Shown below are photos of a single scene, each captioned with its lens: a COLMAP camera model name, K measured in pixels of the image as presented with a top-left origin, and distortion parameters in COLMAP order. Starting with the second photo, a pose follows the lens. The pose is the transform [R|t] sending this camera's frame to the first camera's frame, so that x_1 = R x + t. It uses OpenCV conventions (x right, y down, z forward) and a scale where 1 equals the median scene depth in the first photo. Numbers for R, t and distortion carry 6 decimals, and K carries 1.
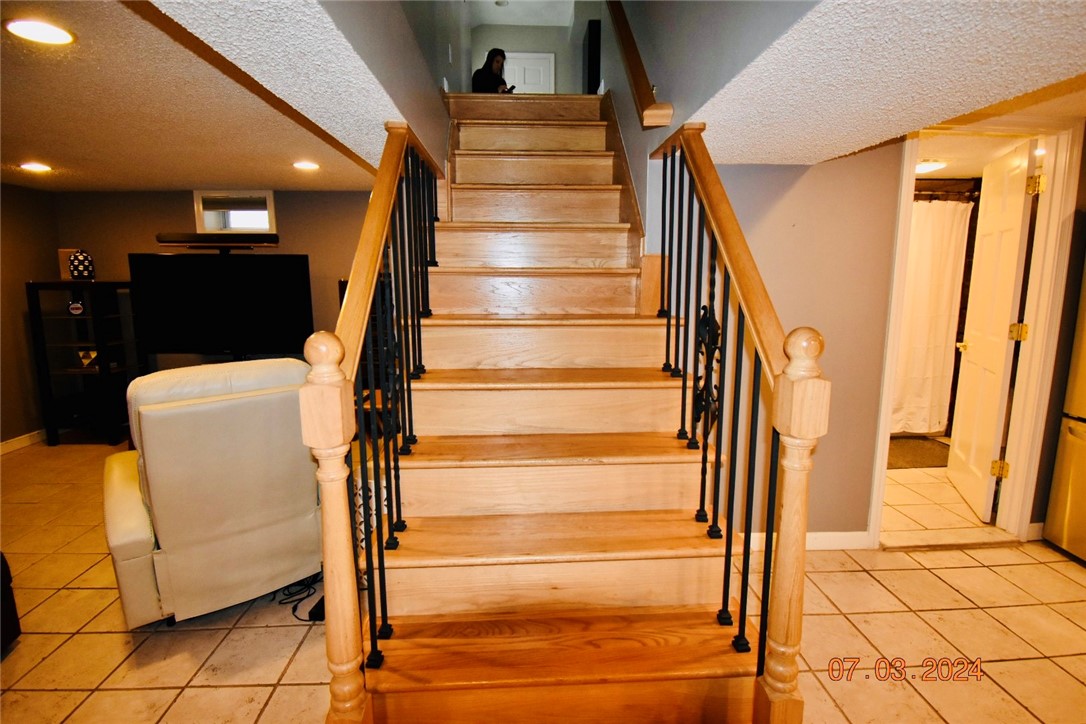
lens RADIAL K [[516.4, 0, 539.5], [0, 516.4, 356.5], [0, 0, 1]] dist [0.015005, -0.030294]
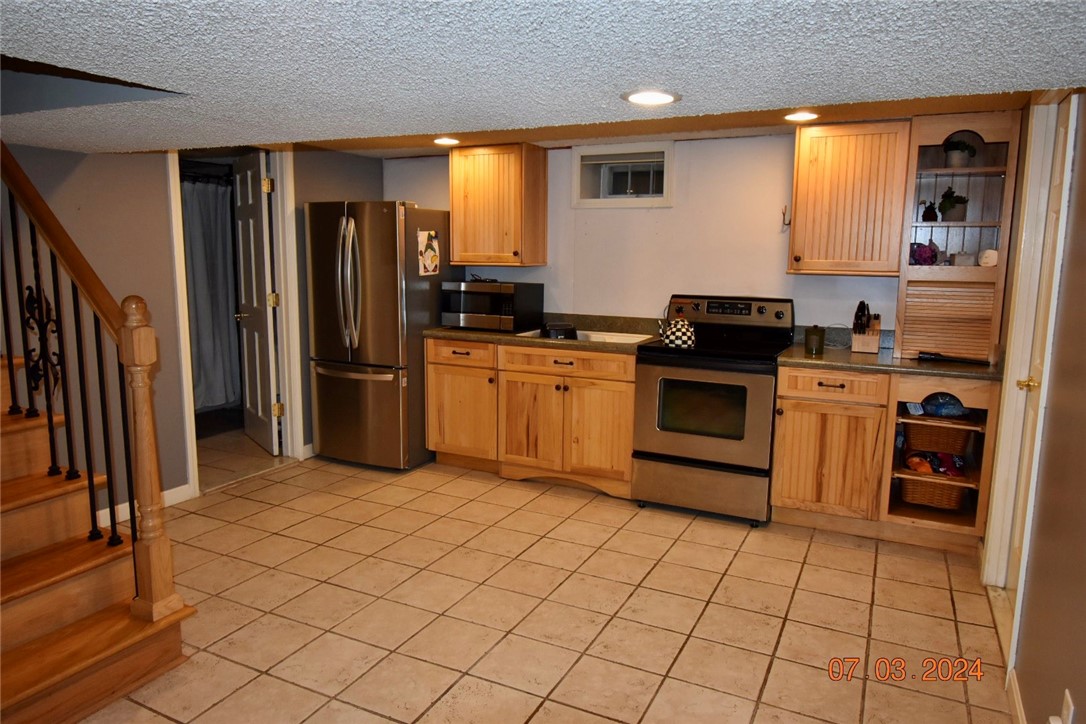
lens RADIAL K [[721.2, 0, 543.0], [0, 721.2, 362.0], [0, 0, 1]] dist [0.008856, -0.025047]
pose [[0.476920, -0.123747, 0.870192, -0.215537], [0.122246, 0.989756, 0.073751, 0.035486], [-0.870404, 0.071204, 0.487162, -0.297204]]
